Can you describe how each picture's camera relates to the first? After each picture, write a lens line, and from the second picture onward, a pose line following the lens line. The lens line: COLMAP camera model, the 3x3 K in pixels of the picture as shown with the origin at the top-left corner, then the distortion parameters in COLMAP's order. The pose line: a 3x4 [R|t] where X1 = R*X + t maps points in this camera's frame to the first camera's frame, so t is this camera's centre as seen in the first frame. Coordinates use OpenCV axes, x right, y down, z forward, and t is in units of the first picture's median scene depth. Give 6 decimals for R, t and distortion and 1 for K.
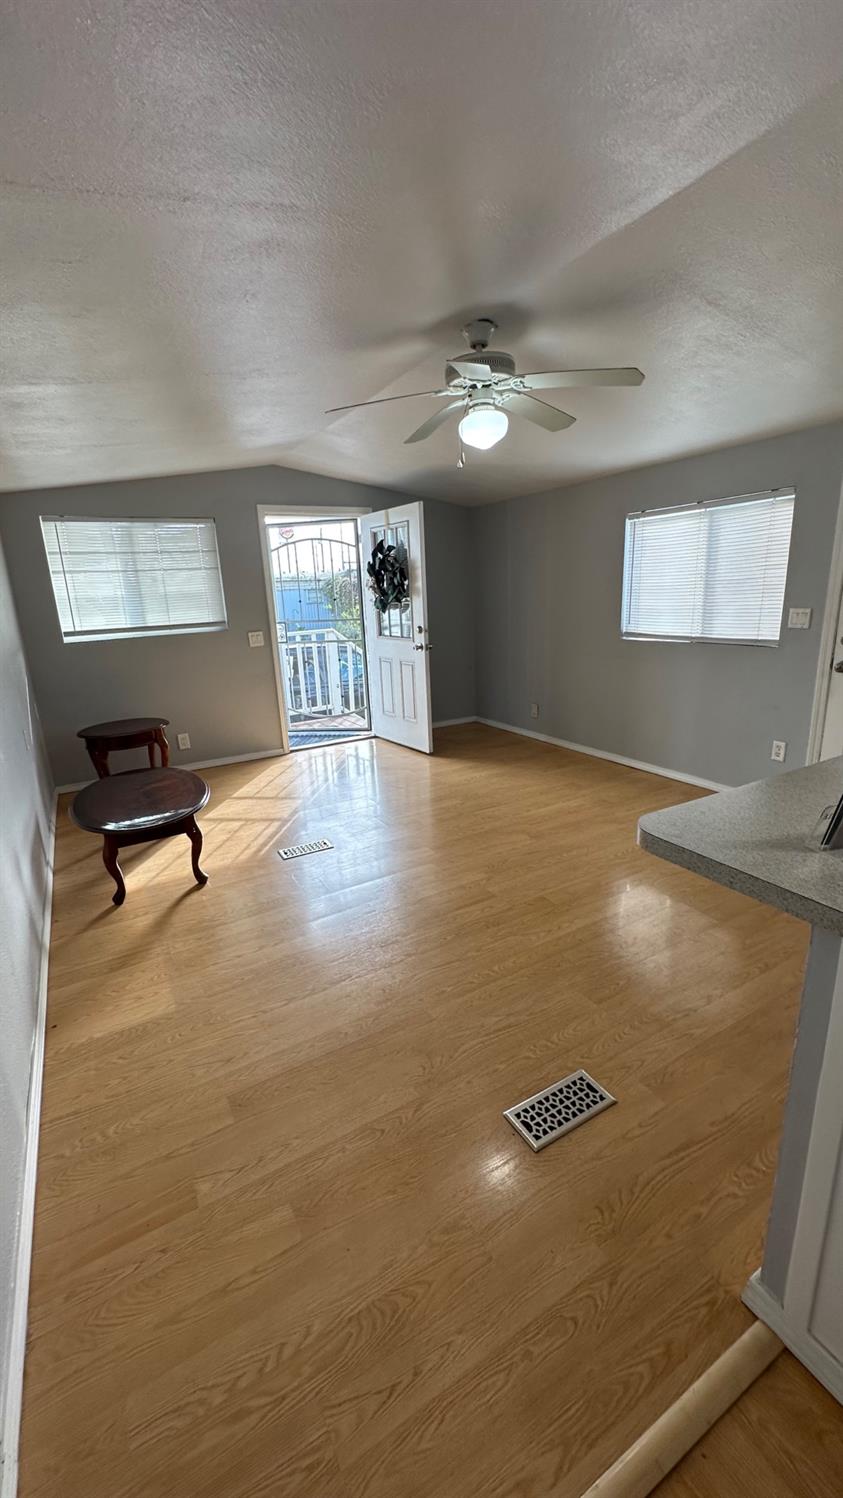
lens RADIAL K [[598.6, 0, 425.0], [0, 598.6, 747.5], [0, 0, 1]] dist [-0.007459, 0.000290]
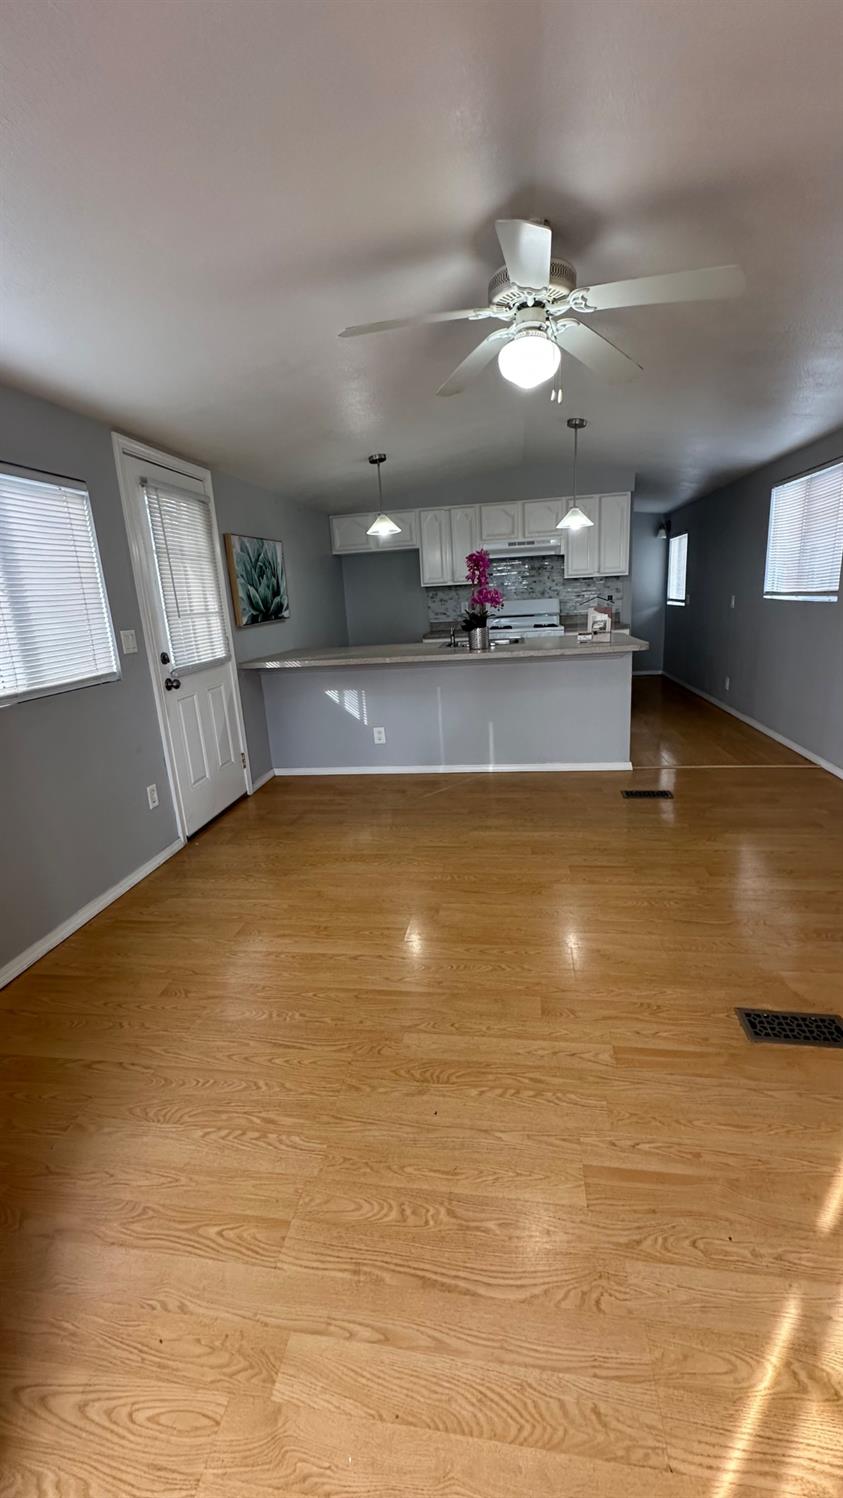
lens RADIAL K [[598.6, 0, 425.0], [0, 598.6, 747.5], [0, 0, 1]] dist [-0.007459, 0.000290]
pose [[-0.776314, -0.067425, 0.626731, -0.177170], [0.251035, 0.878945, 0.405508, -0.225188], [-0.578203, 0.472132, -0.665411, 0.970214]]
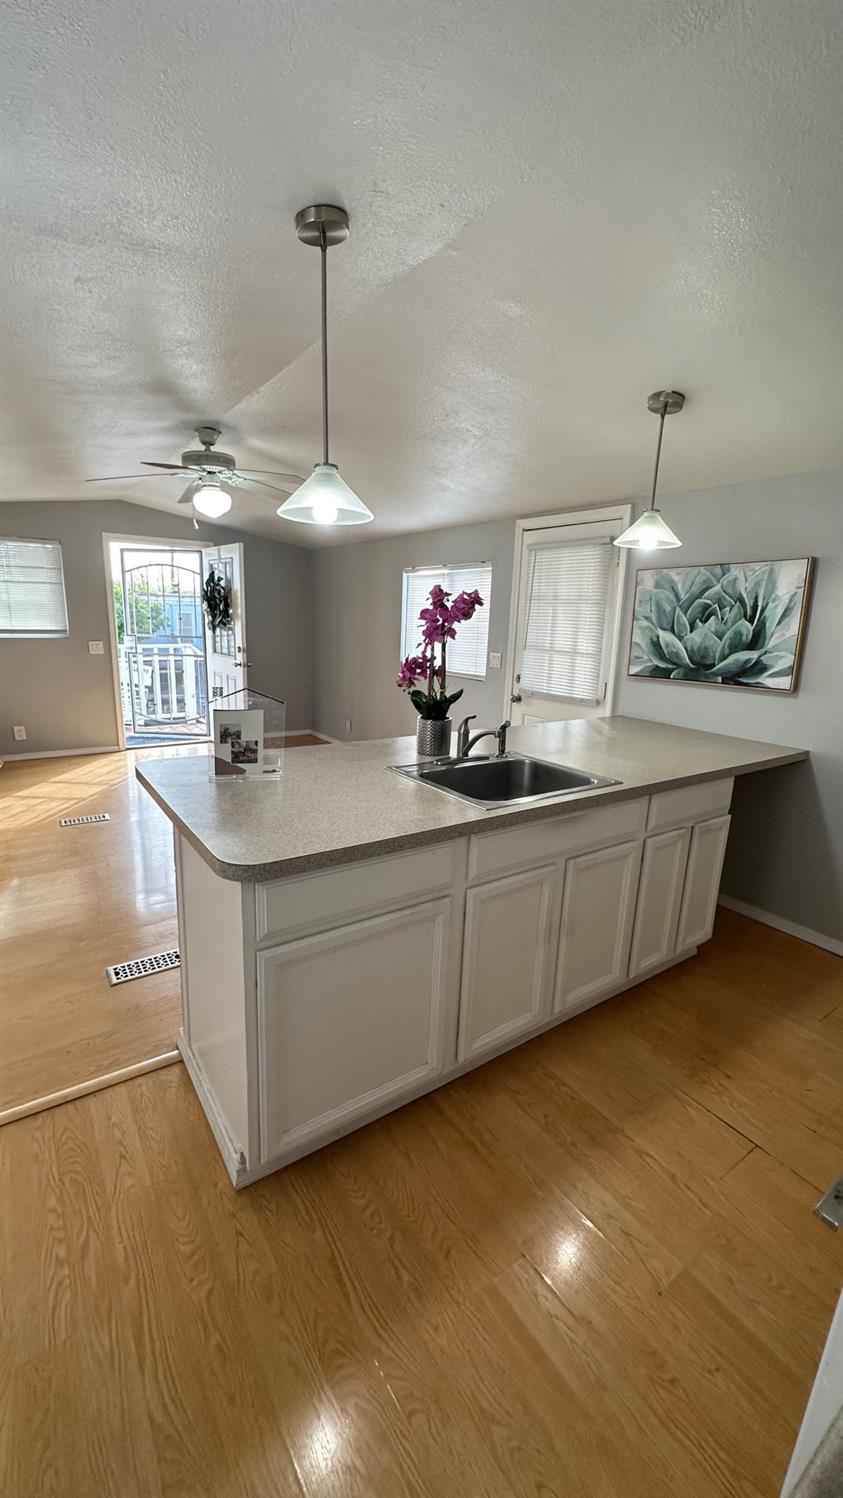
lens RADIAL K [[598.6, 0, 425.0], [0, 598.6, 747.5], [0, 0, 1]] dist [-0.007459, 0.000290]
pose [[0.993236, 0.055858, 0.101794, 0.243347], [-0.051311, 0.997588, -0.046749, 0.030402], [-0.104160, 0.041210, 0.993706, -0.193137]]
